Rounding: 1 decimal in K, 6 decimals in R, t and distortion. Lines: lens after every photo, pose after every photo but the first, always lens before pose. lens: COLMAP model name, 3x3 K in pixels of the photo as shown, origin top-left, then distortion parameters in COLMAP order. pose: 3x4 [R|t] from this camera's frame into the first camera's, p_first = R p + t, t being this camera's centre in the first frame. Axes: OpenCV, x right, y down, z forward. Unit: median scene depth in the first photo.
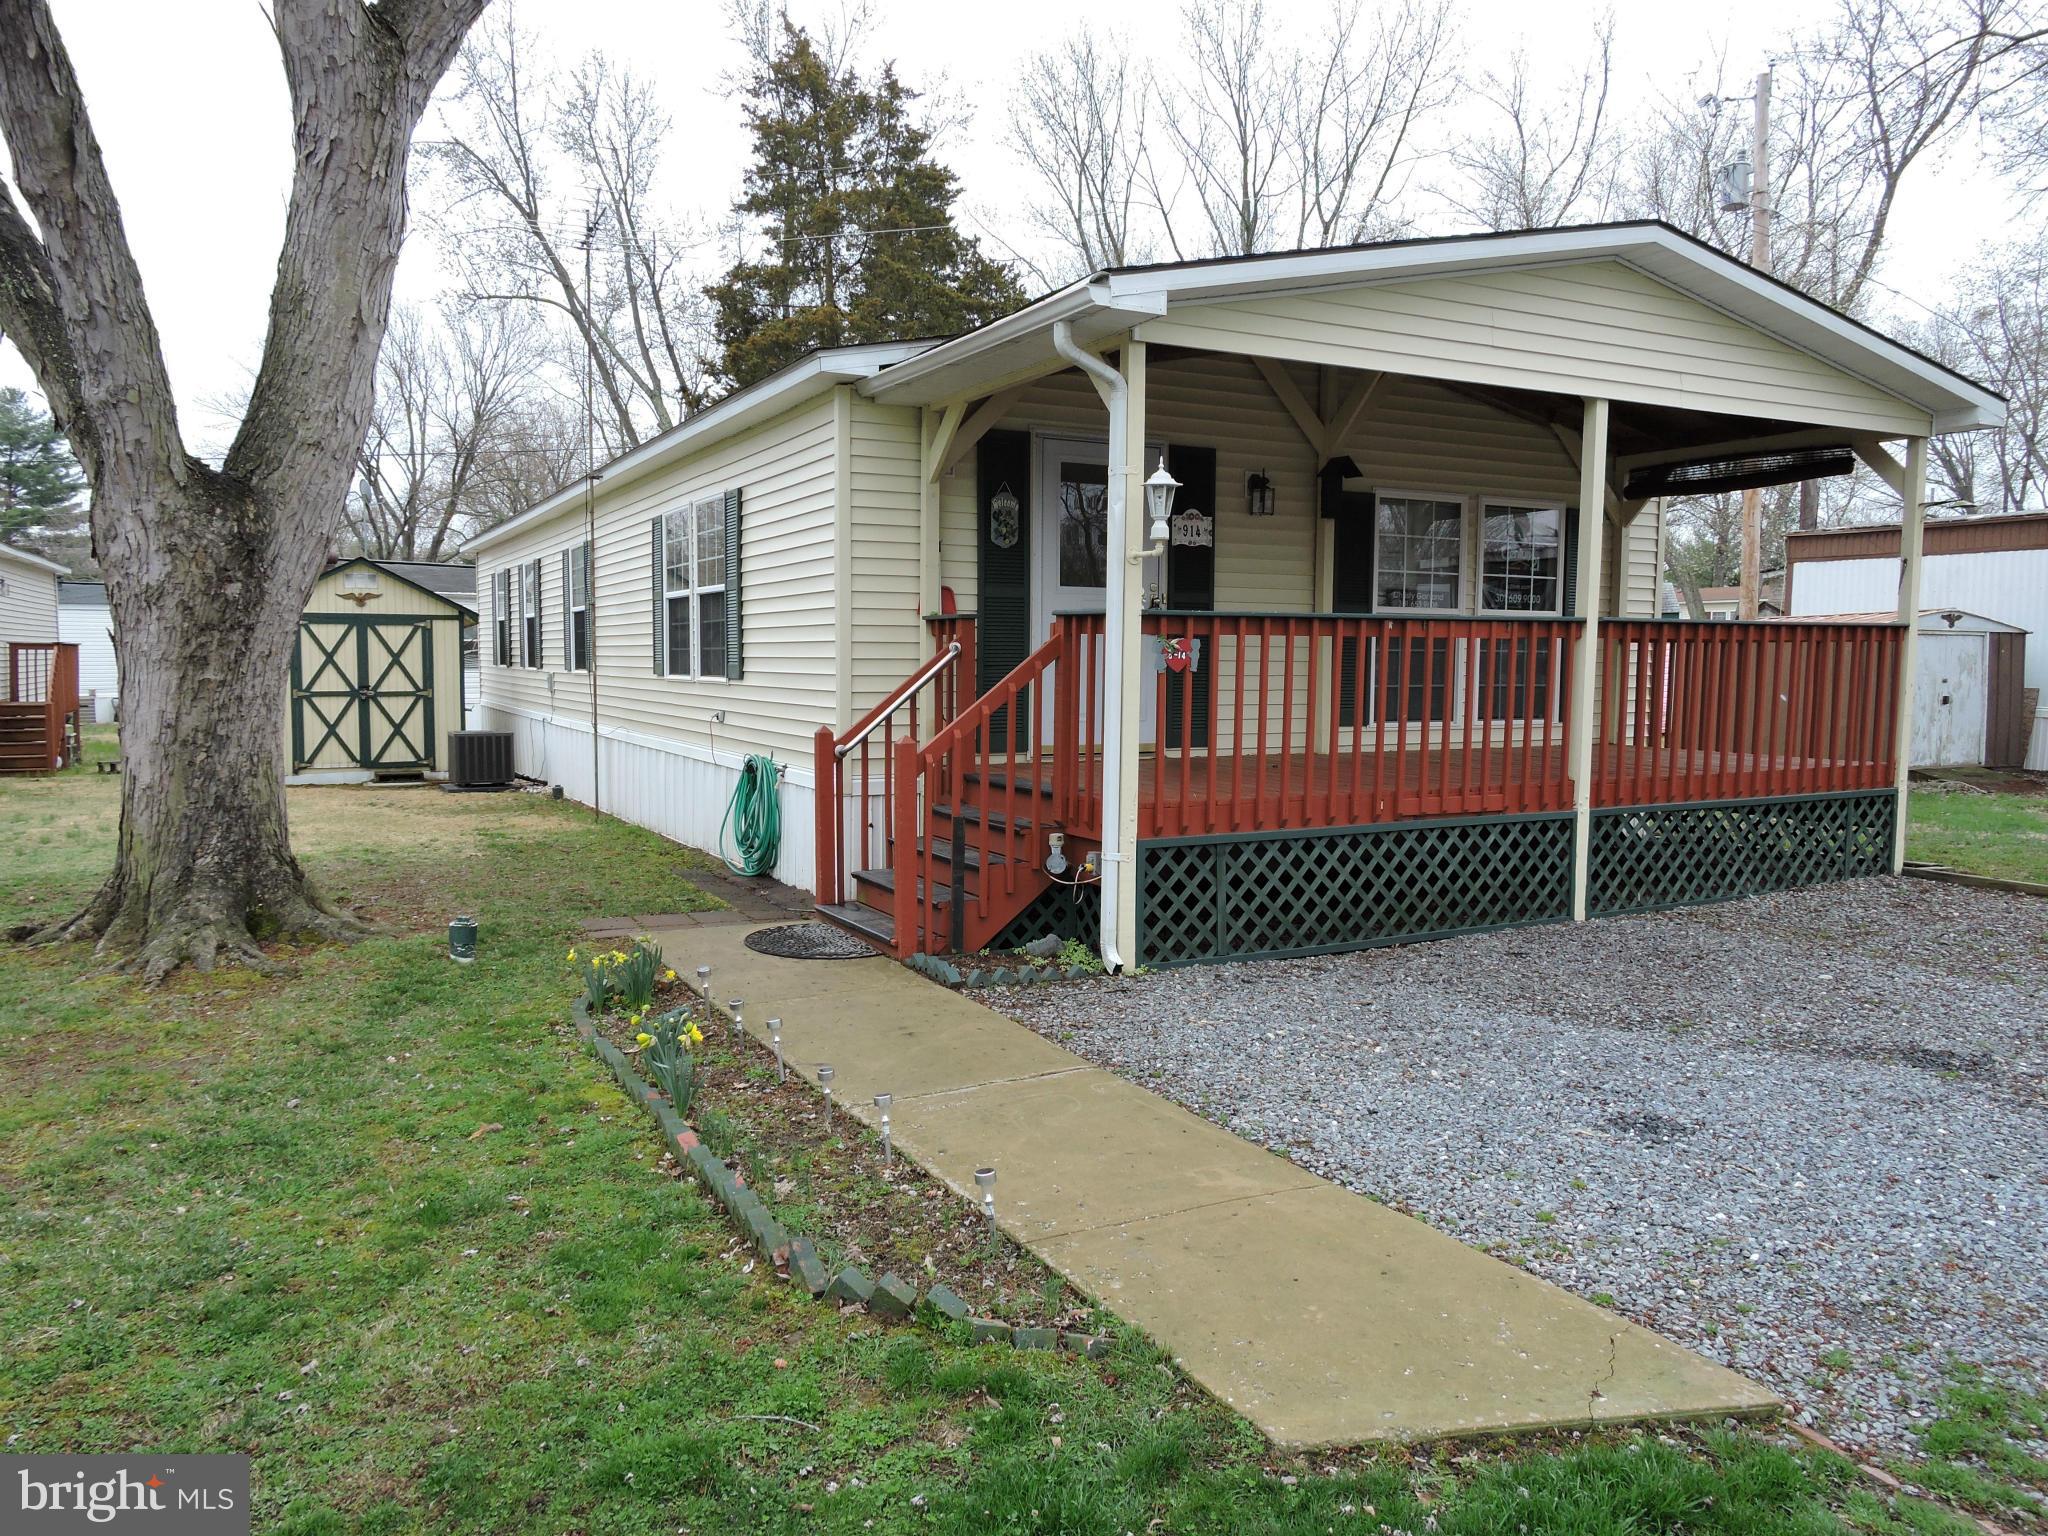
lens RADIAL K [[1440.4, 0, 1025.1], [0, 1440.4, 771.4], [0, 0, 1]] dist [0.005540, 0.001970]
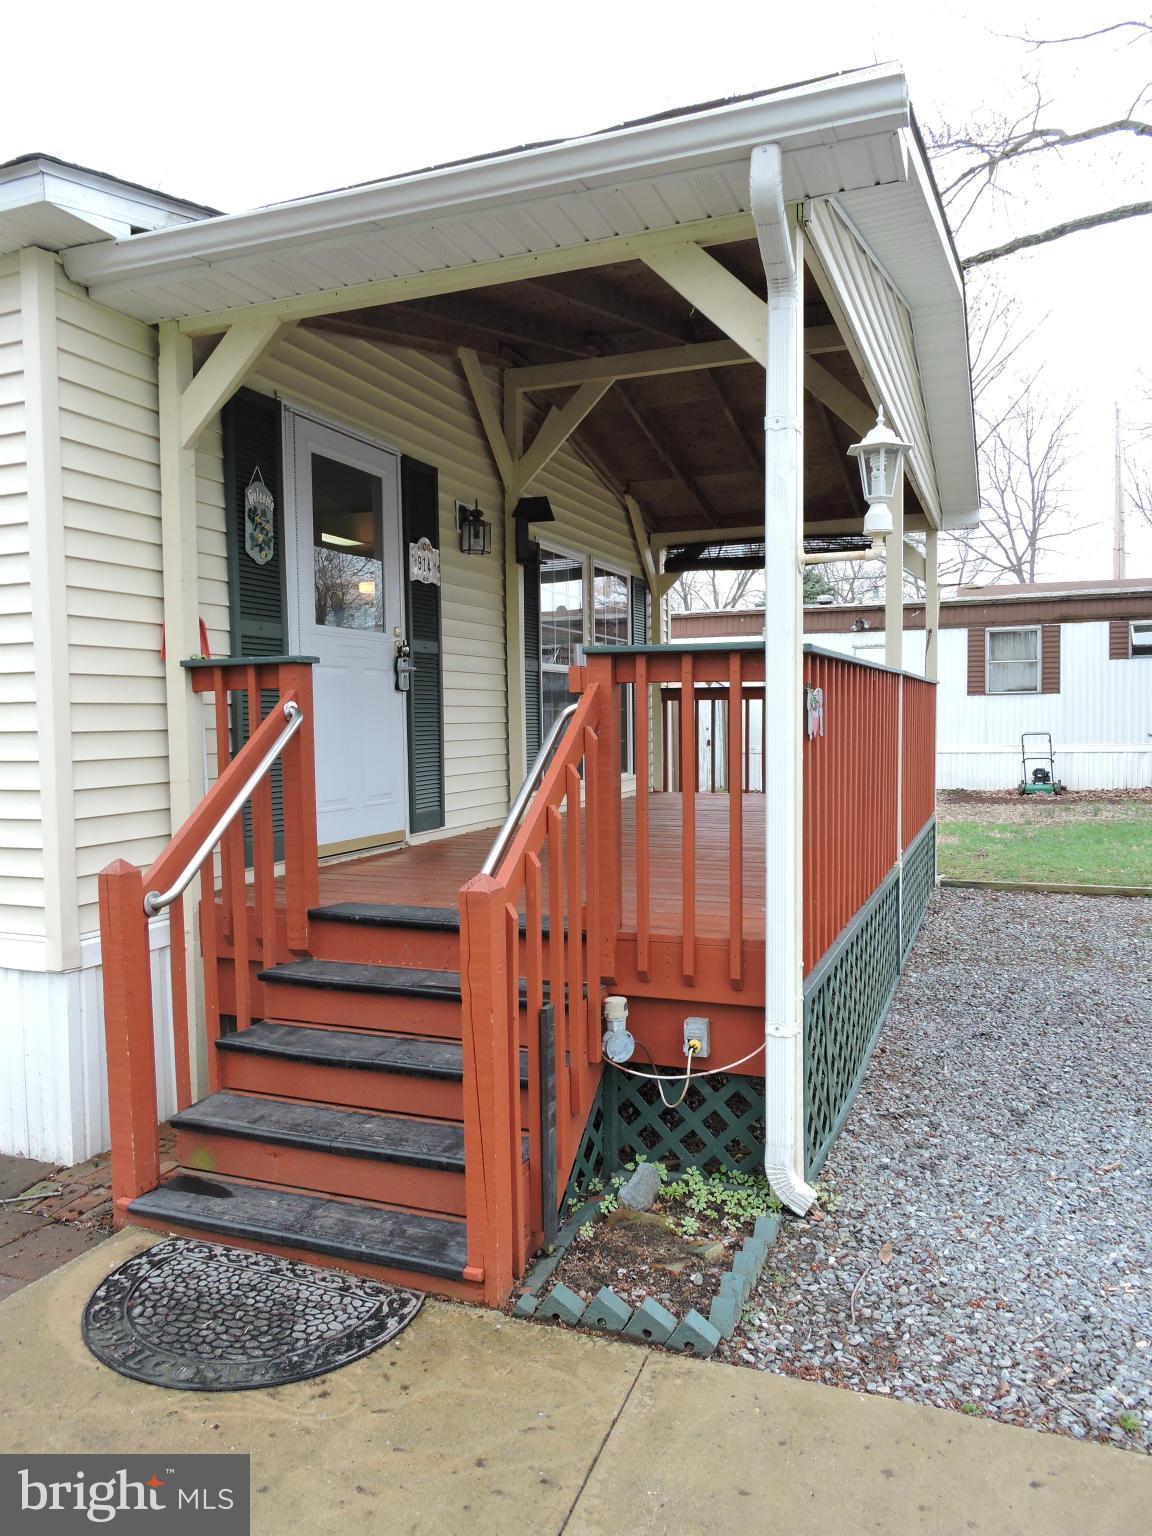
lens RADIAL K [[1101.7, 0, 572.6], [0, 1101.7, 768.9], [0, 0, 1]] dist [-0.001662, 0.001697]
pose [[0.761153, -0.047570, 0.646826, -0.241542], [0.071214, 0.997406, -0.010448, -0.043335], [-0.644651, 0.054016, 0.762566, 0.516691]]
